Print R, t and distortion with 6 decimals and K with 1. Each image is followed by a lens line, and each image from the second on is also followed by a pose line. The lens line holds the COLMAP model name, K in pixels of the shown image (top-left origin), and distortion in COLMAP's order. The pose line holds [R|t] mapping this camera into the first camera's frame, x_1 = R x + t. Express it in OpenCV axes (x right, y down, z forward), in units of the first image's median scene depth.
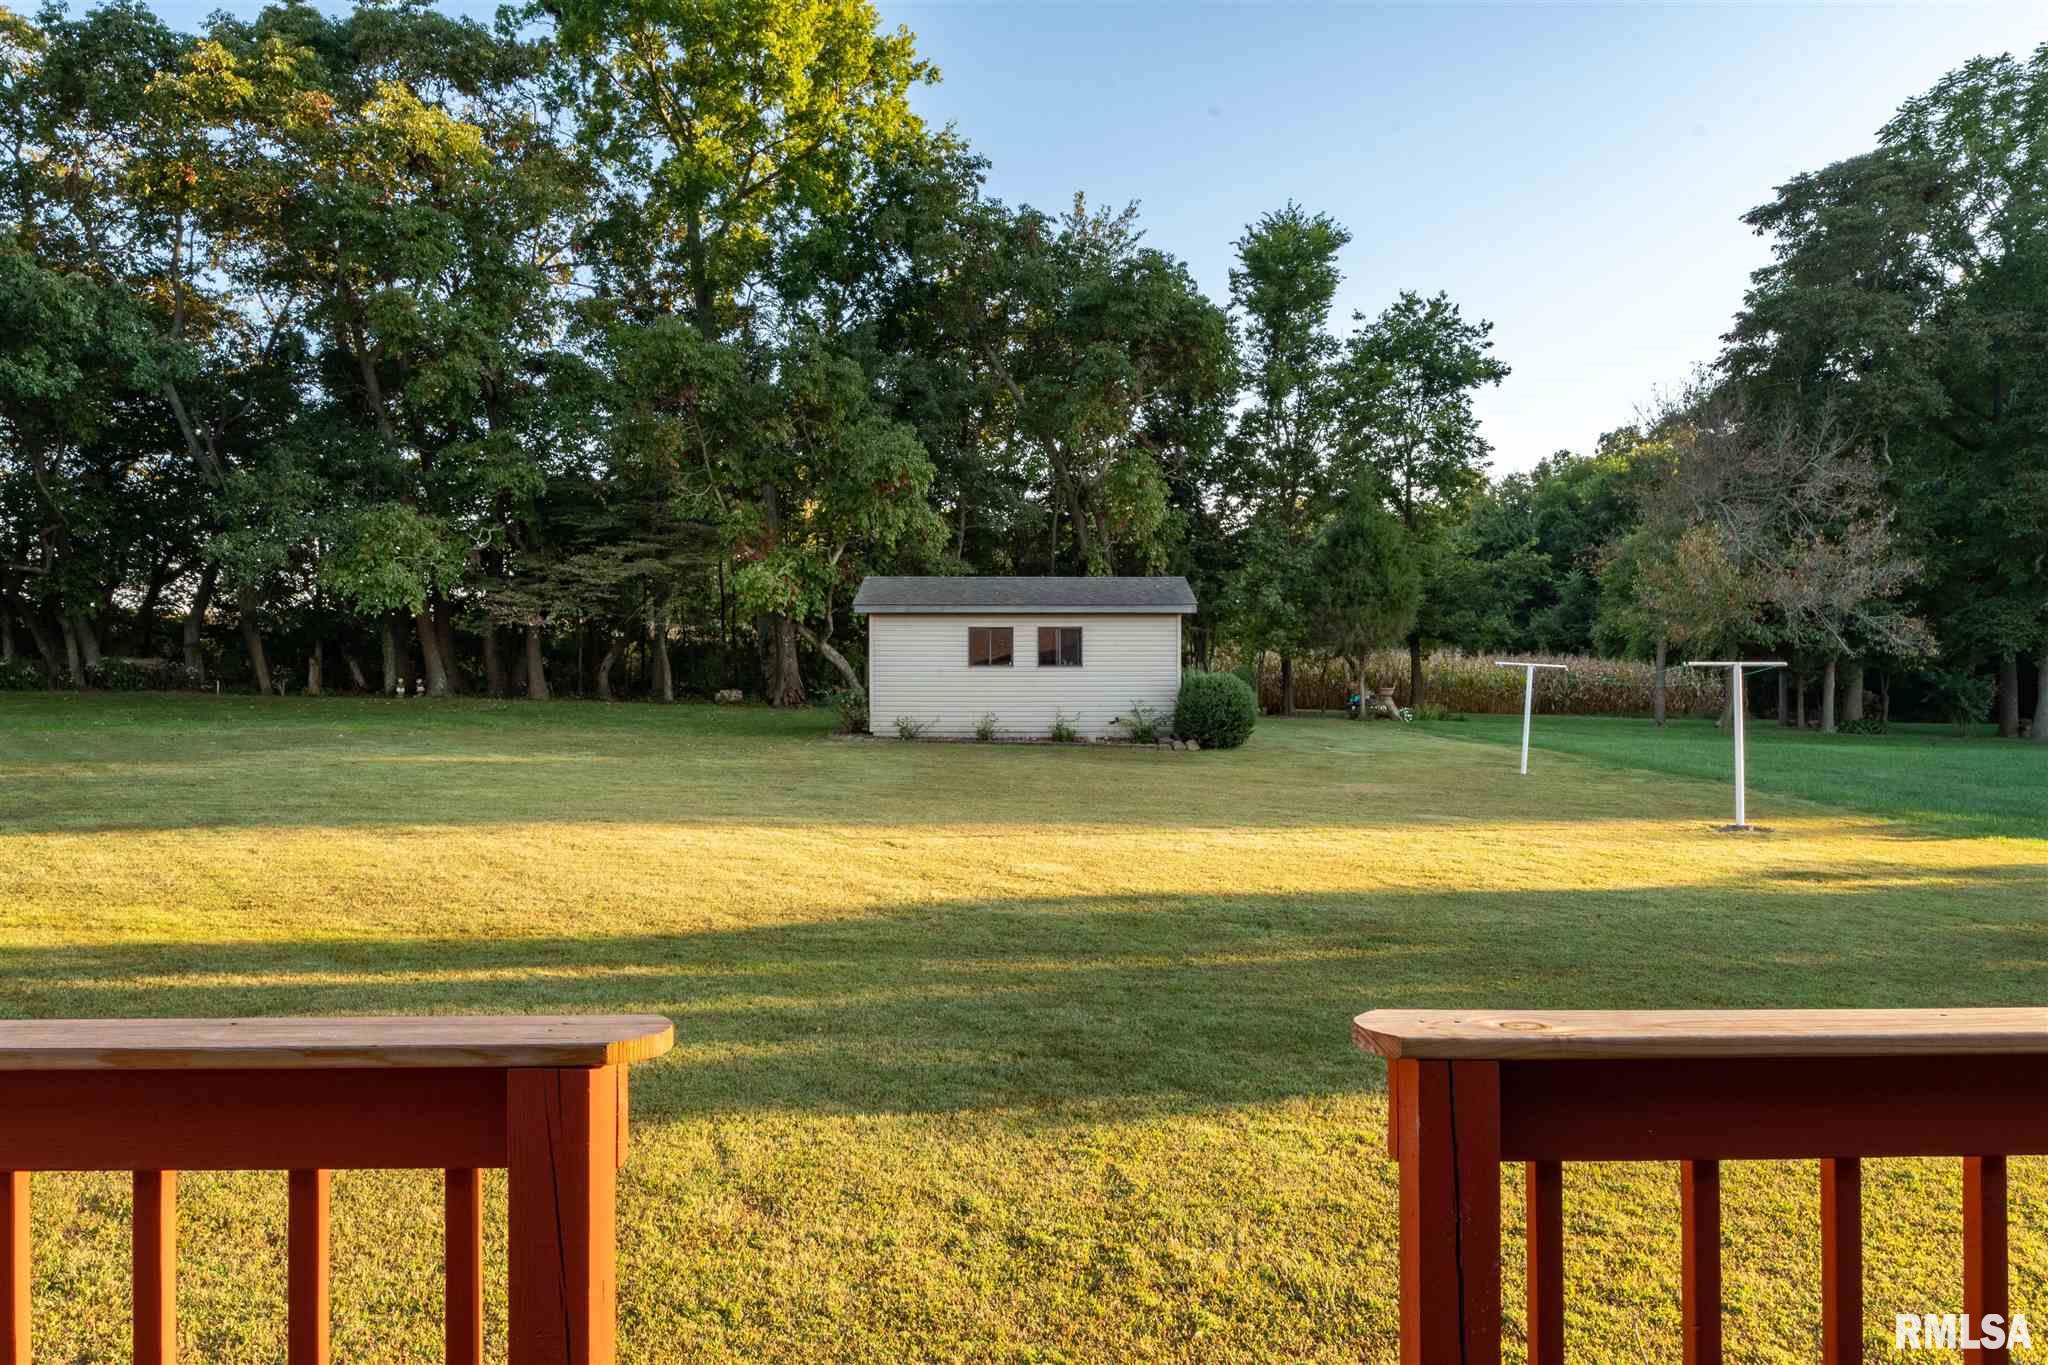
lens RADIAL K [[1367.8, 0, 1024.3], [0, 1367.8, 700.7], [0, 0, 1]] dist [0.032712, -0.029637]
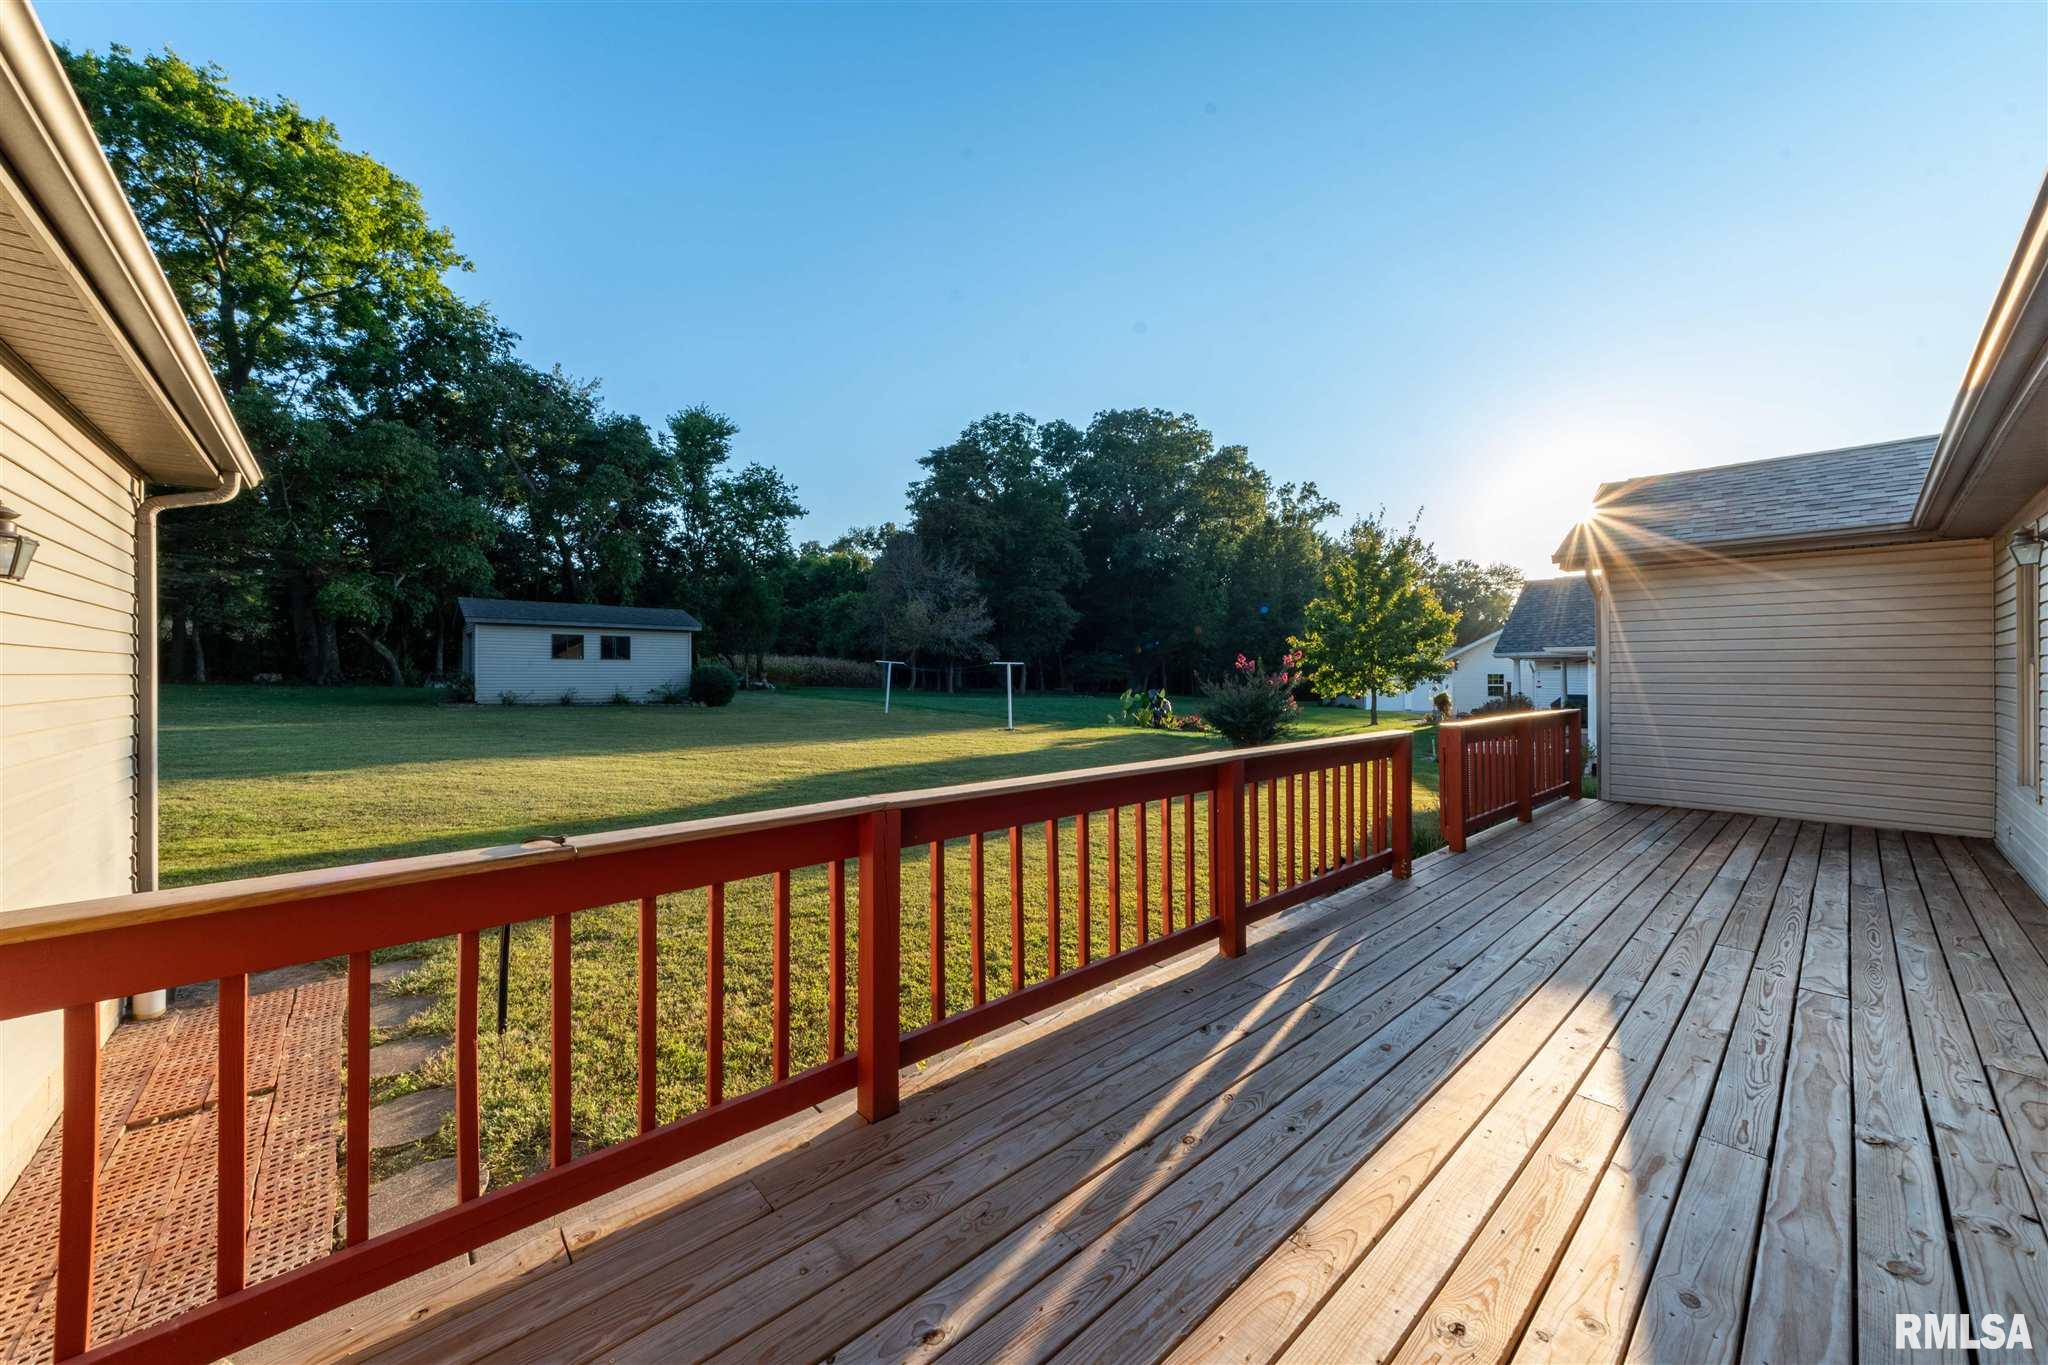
lens RADIAL K [[742.7, 0, 1024.0], [0, 742.7, 682.5], [0, 0, 1]] dist [-0.000311, 0.000089]
pose [[0.758316, -0.006577, 0.651854, -0.130445], [0.004136, 0.999978, 0.005278, 0.000292], [-0.651874, -0.001306, 0.758326, -0.015043]]
